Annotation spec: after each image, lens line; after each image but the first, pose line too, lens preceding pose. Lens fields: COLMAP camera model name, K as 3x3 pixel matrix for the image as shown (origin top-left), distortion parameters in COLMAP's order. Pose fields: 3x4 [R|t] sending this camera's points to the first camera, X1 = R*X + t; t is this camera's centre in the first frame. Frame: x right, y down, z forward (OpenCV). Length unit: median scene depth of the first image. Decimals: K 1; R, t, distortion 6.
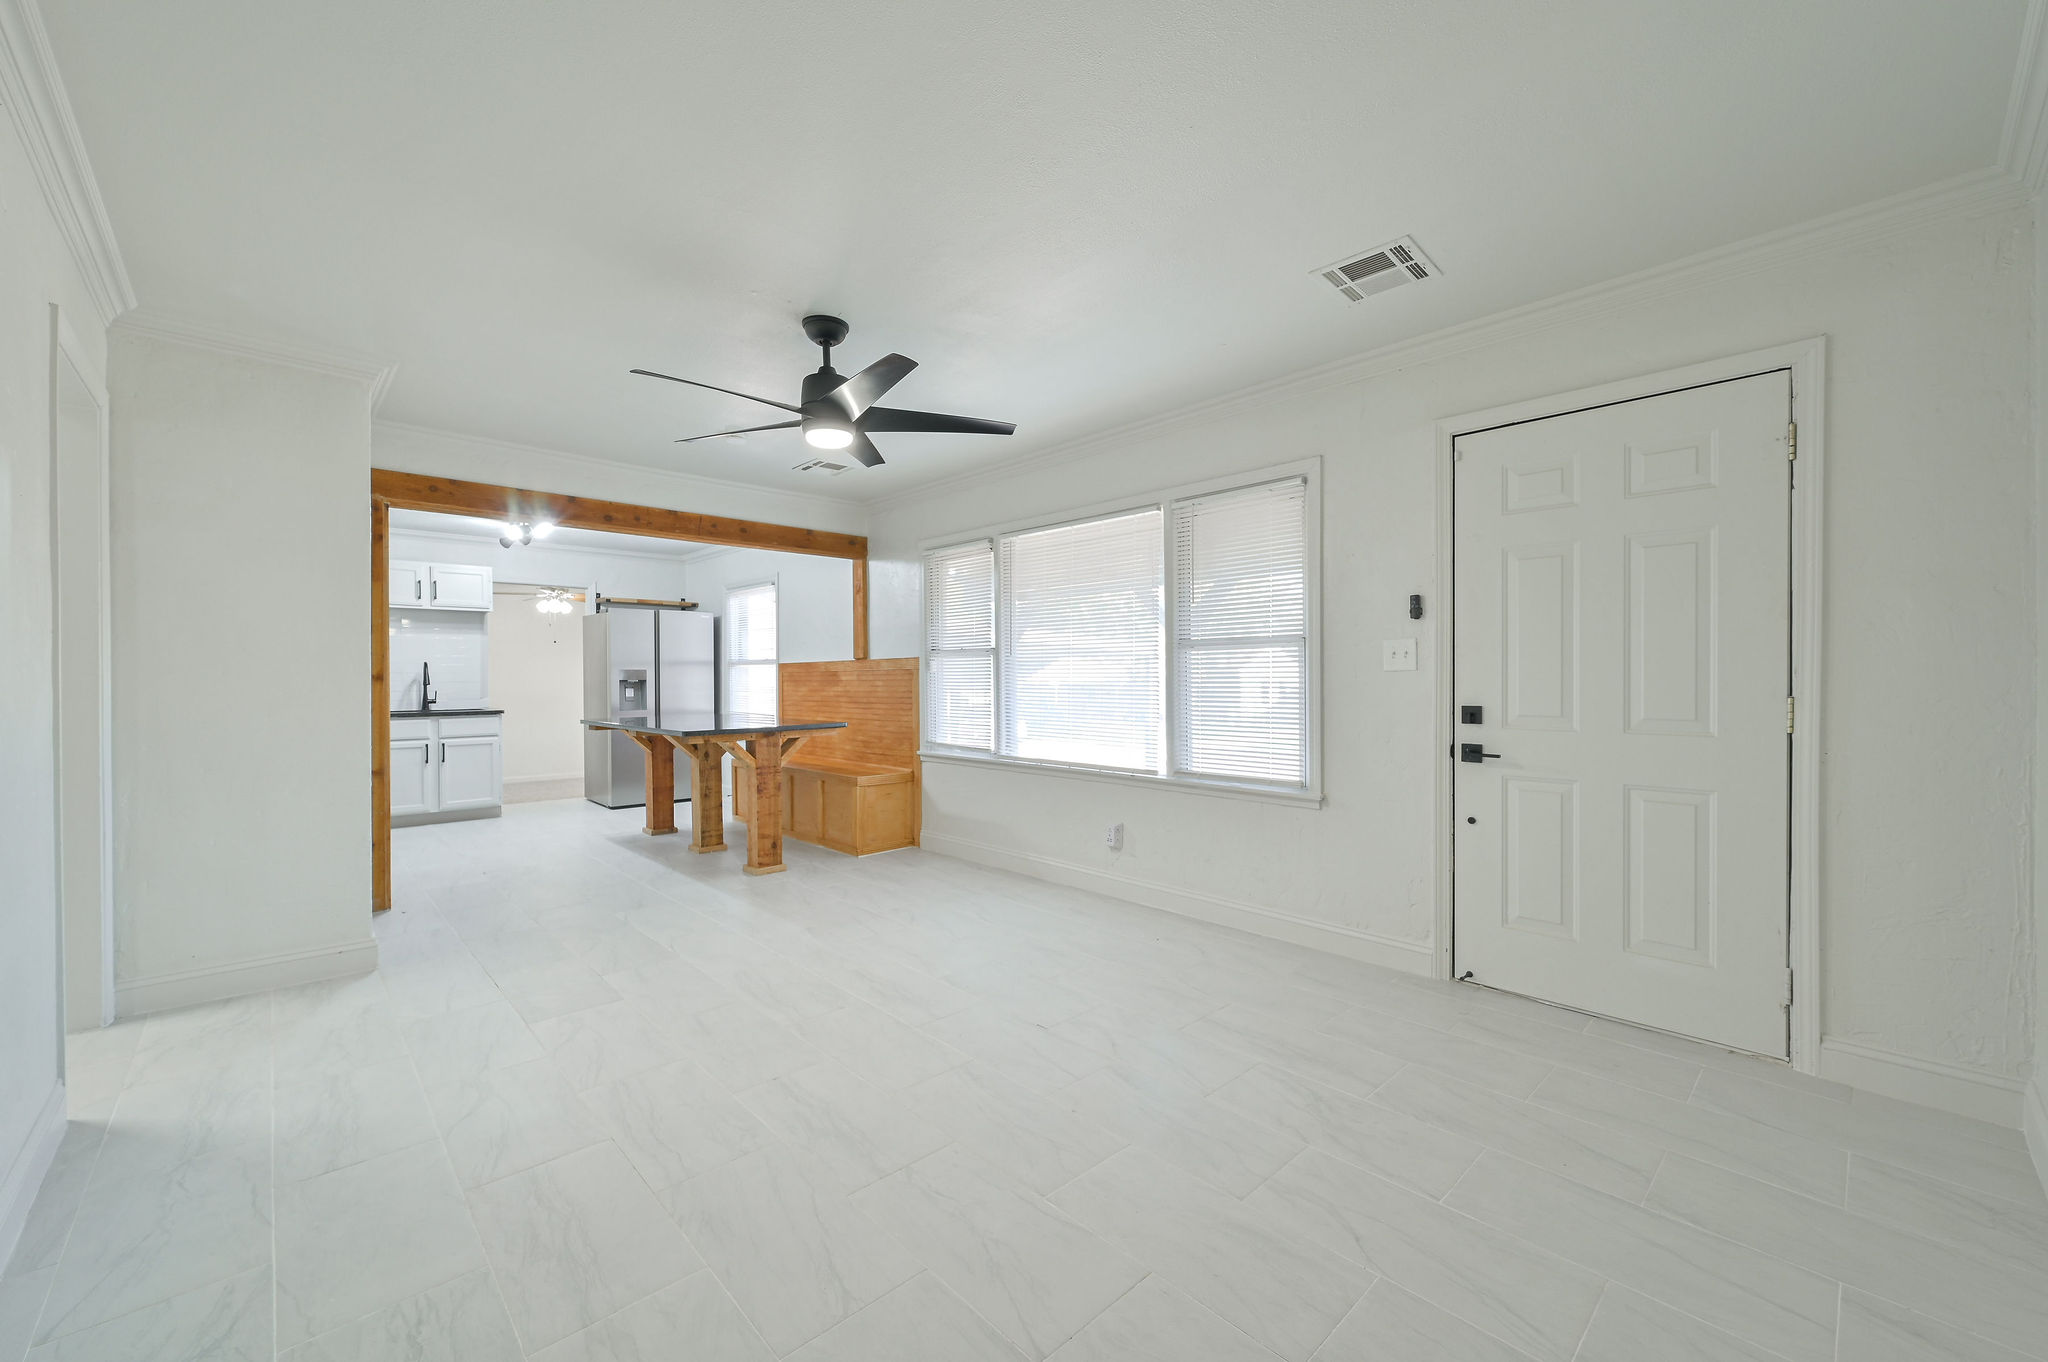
lens RADIAL K [[814.9, 0, 1031.9], [0, 814.9, 687.6], [0, 0, 1]] dist [0.000964, -0.000003]
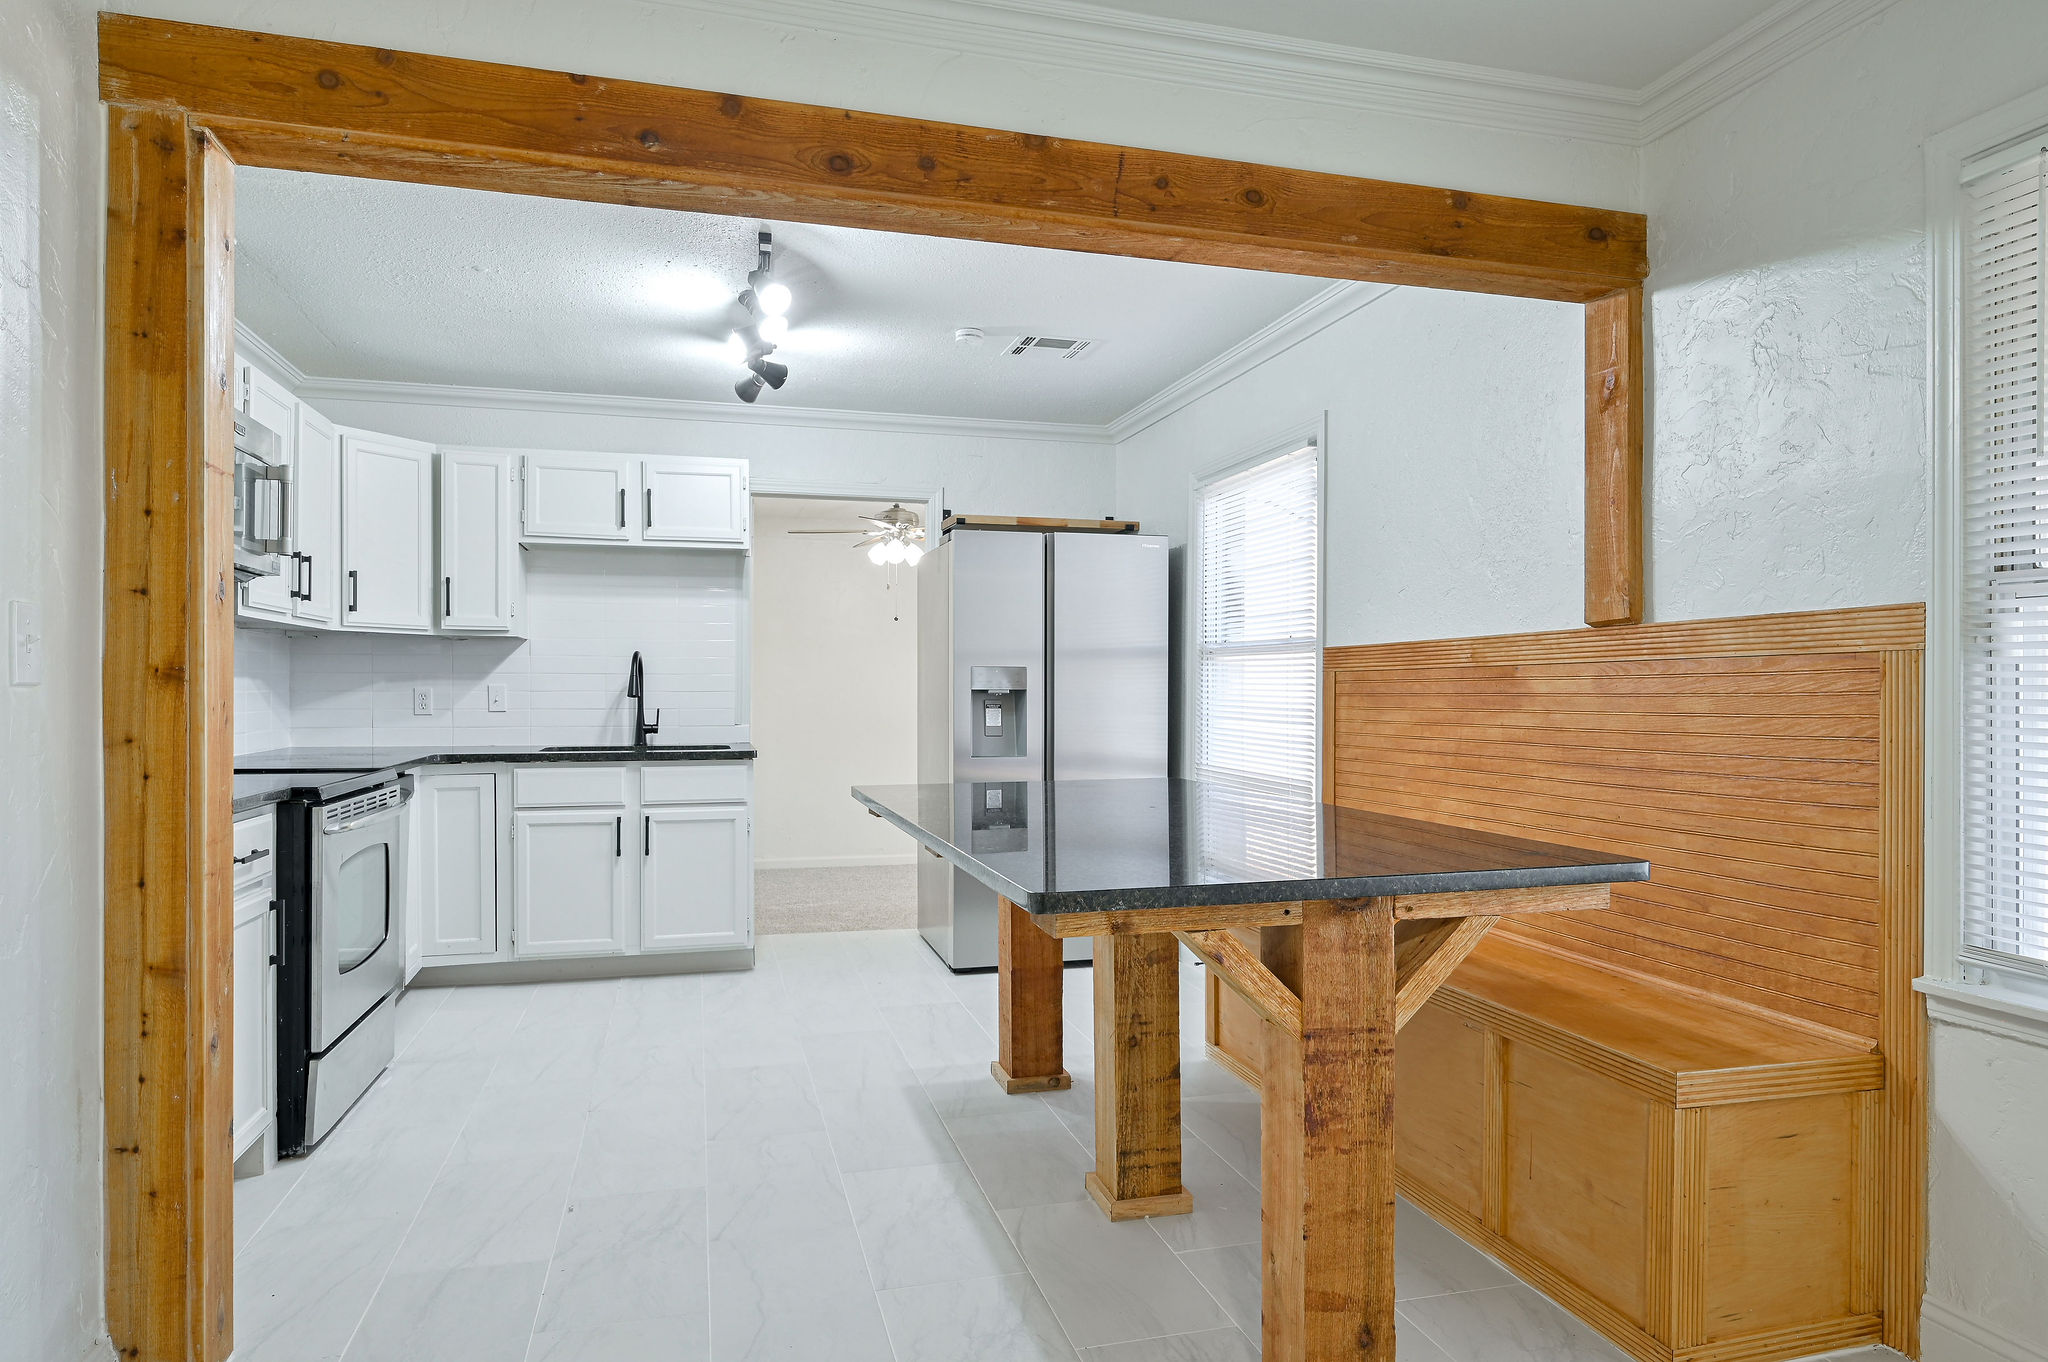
lens RADIAL K [[1232.5, 0, 1024.1], [0, 1232.5, 702.6], [0, 0, 1]] dist [0.001097, 0.000773]
pose [[0.879797, 0.010333, -0.475237, -0.201109], [-0.010522, 0.999942, 0.002262, -0.004659], [0.475233, 0.003011, 0.879855, 0.534810]]
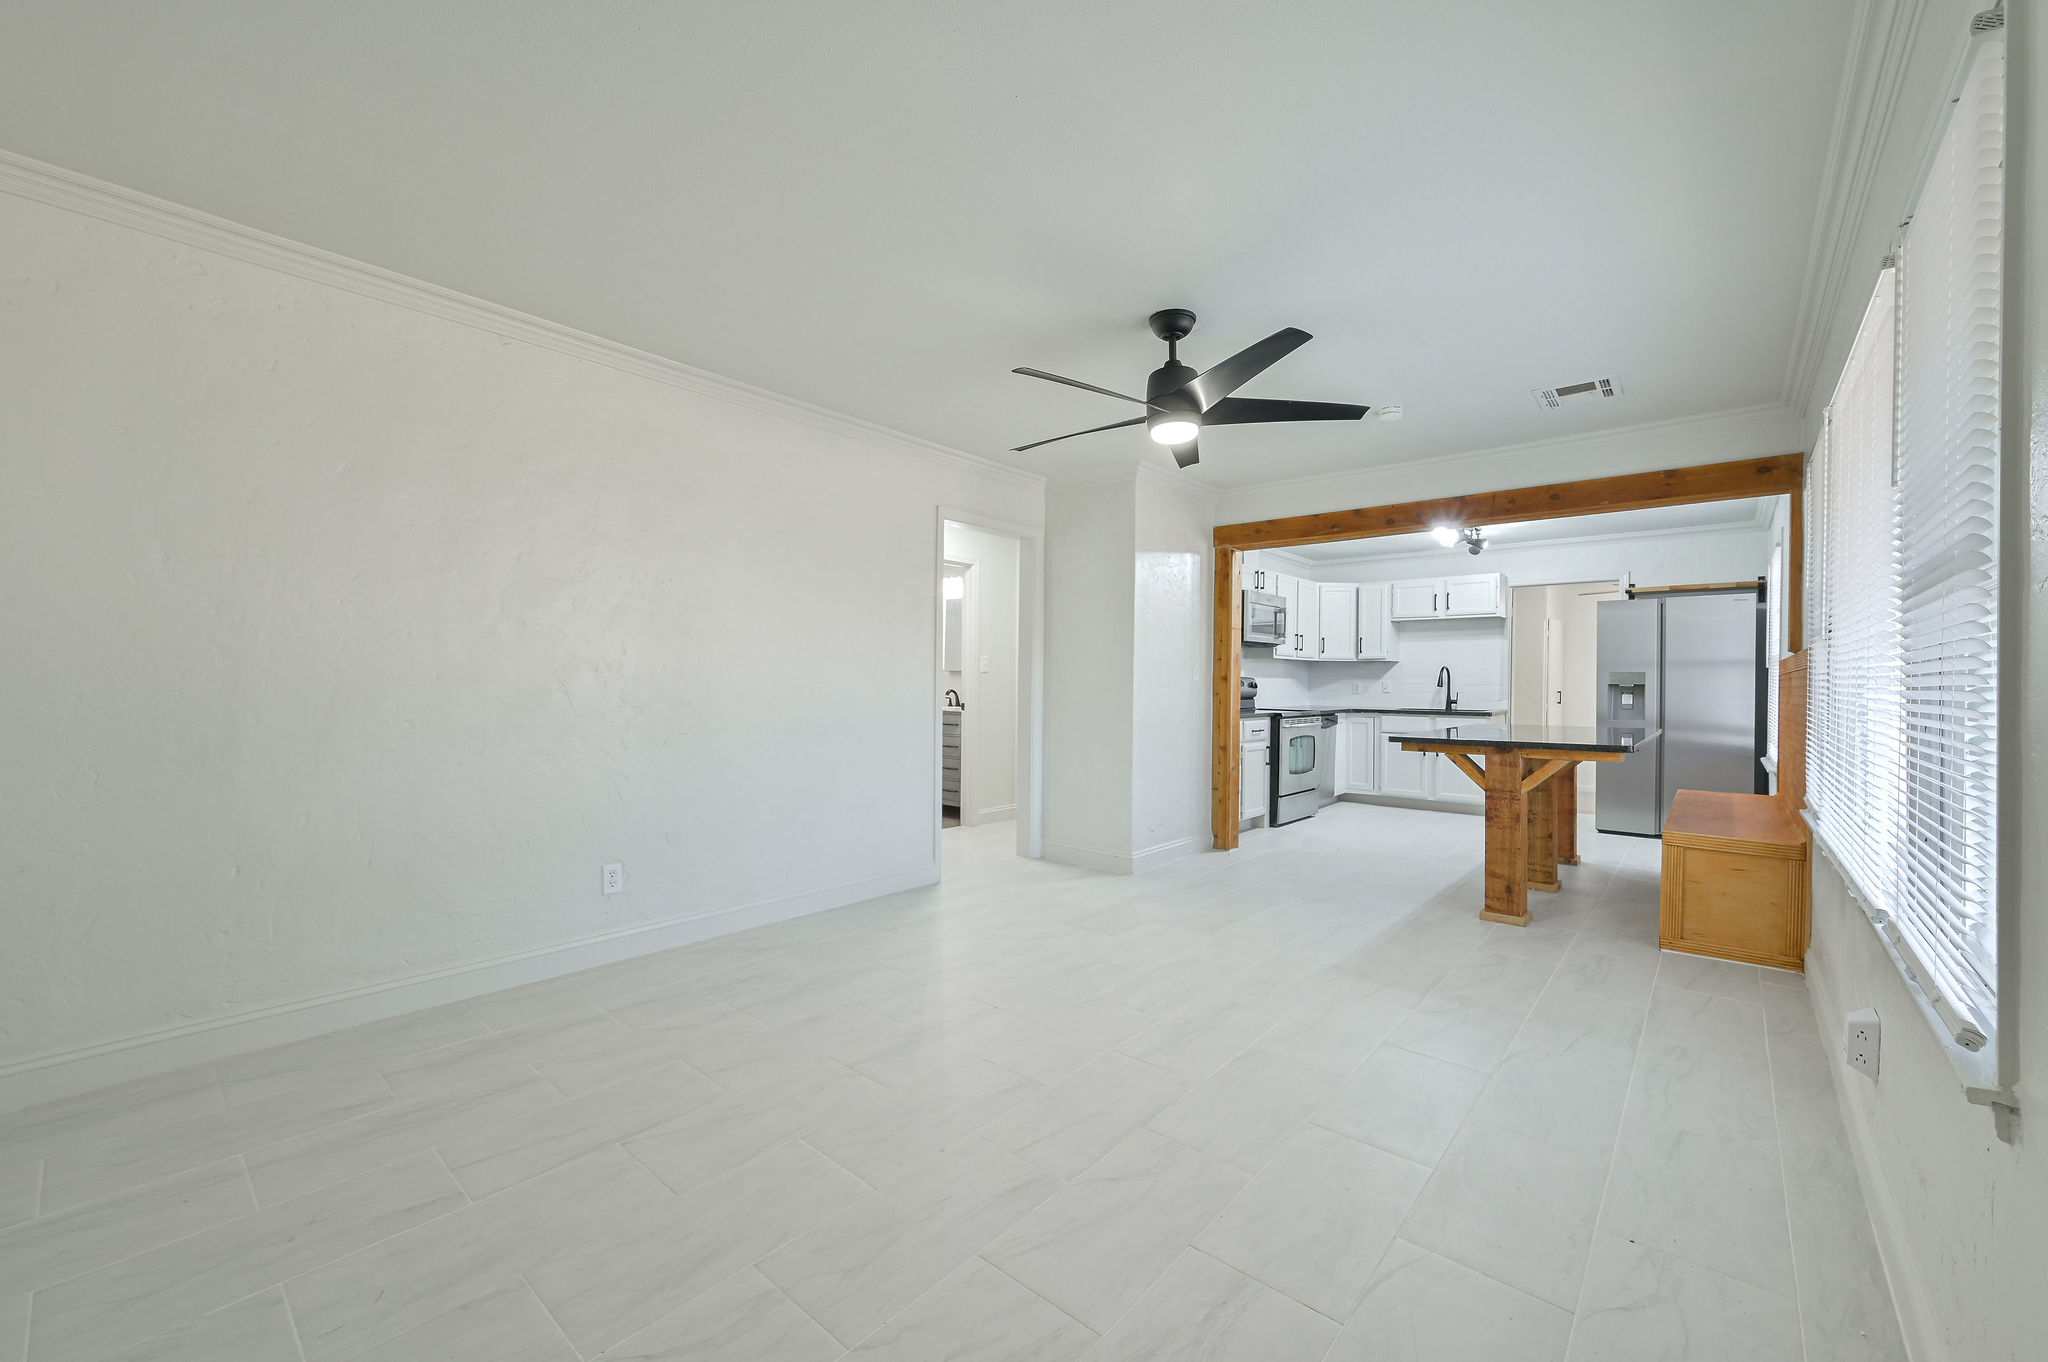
lens RADIAL K [[814.9, 0, 1035.6], [0, 814.9, 686.4], [0, 0, 1]] dist [0.000964, -0.000003]
pose [[0.107311, 0.010420, -0.994171, 0.375910], [-0.017313, 0.999813, 0.008610, -0.004588], [0.994075, 0.016288, 0.107472, 0.394140]]
